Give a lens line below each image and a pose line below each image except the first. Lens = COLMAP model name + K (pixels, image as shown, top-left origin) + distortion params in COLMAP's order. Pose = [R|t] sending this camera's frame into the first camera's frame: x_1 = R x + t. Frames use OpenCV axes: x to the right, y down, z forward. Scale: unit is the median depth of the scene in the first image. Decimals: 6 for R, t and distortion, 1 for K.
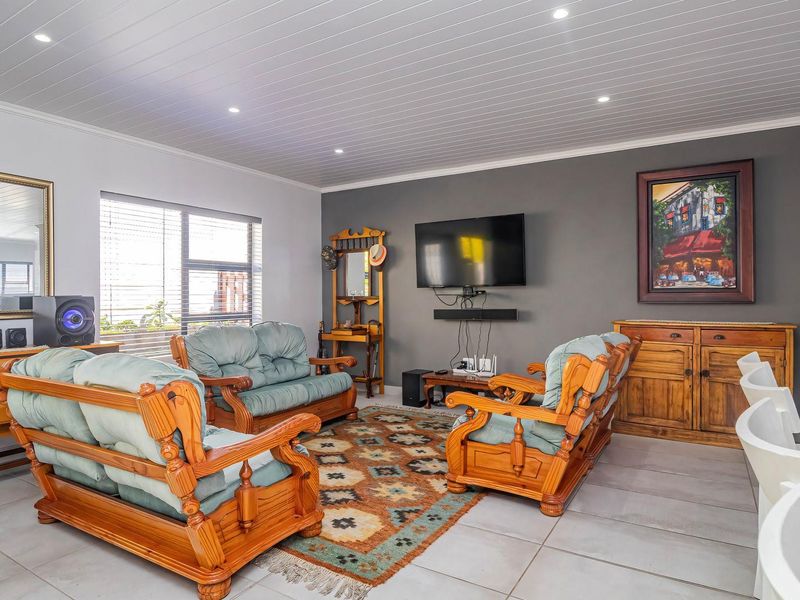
lens RADIAL K [[498.5, 0, 401.6], [0, 498.5, 296.1], [0, 0, 1]] dist [0.005903, -0.002226]
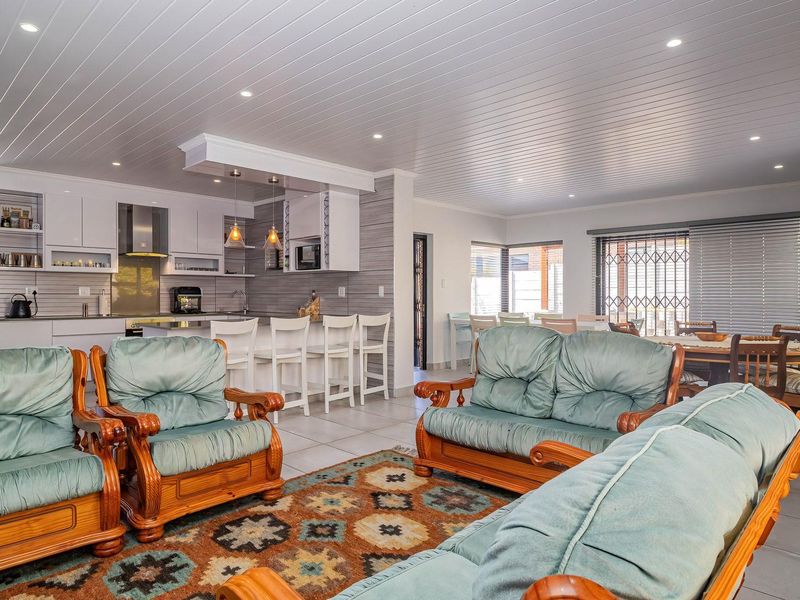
lens RADIAL K [[498.5, 0, 406.1], [0, 498.5, 296.6], [0, 0, 1]] dist [0.005903, -0.002226]
pose [[-0.978261, 0.003509, 0.207348, -0.246526], [0.005873, 0.999925, 0.010788, -0.002368], [-0.207294, 0.011772, -0.978208, 1.362005]]
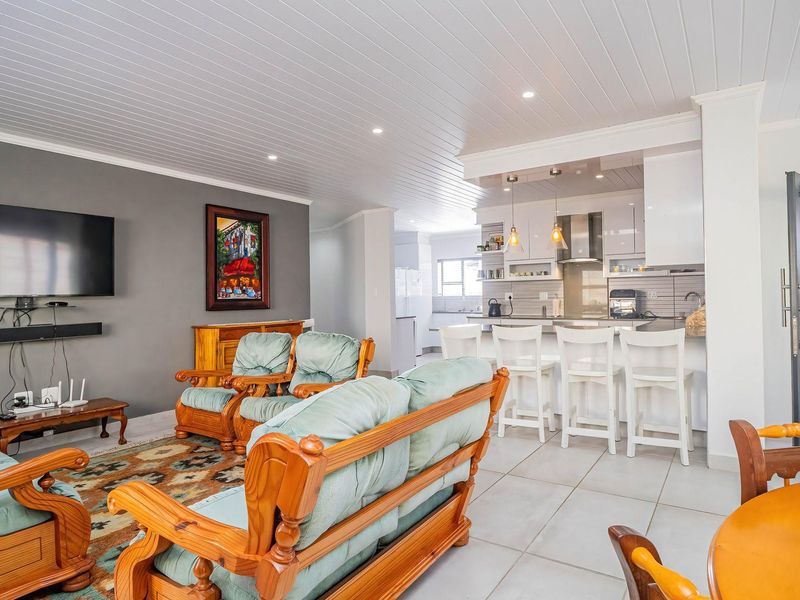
lens RADIAL K [[498.5, 0, 403.4], [0, 498.5, 297.9], [0, 0, 1]] dist [0.005903, -0.002226]
pose [[0.031796, 0.006580, 0.999473, -0.775345], [0.022511, 0.999720, -0.007298, 0.001153], [-0.999241, 0.022731, 0.031639, 0.520301]]
